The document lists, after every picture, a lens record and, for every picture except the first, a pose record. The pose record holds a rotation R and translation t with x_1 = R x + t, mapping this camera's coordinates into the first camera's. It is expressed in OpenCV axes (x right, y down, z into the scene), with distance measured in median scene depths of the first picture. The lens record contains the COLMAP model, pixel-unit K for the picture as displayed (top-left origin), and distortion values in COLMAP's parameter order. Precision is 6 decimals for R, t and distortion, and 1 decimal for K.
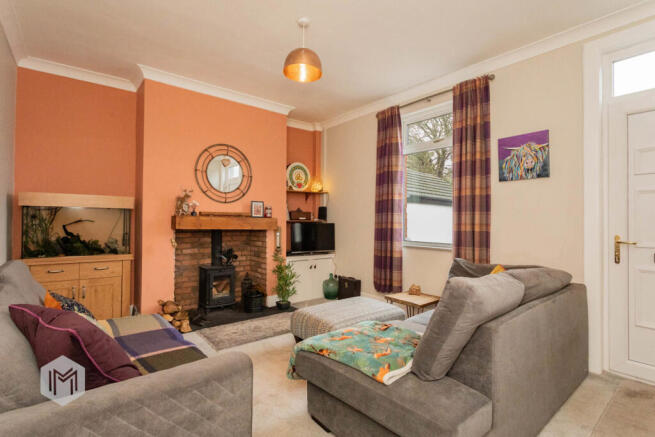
lens RADIAL K [[316.7, 0, 326.8], [0, 316.7, 213.2], [0, 0, 1]] dist [-0.004008, -0.000209]
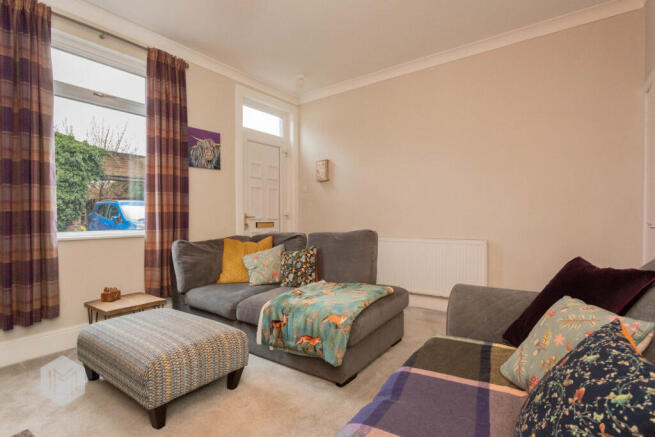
lens RADIAL K [[316.7, 0, 325.2], [0, 316.7, 220.0], [0, 0, 1]] dist [-0.004008, -0.000209]
pose [[-0.243894, -0.018608, 0.969623, -0.842948], [-0.008052, 0.999820, 0.017162, 0.083574], [-0.969768, -0.003622, -0.244000, 1.092597]]
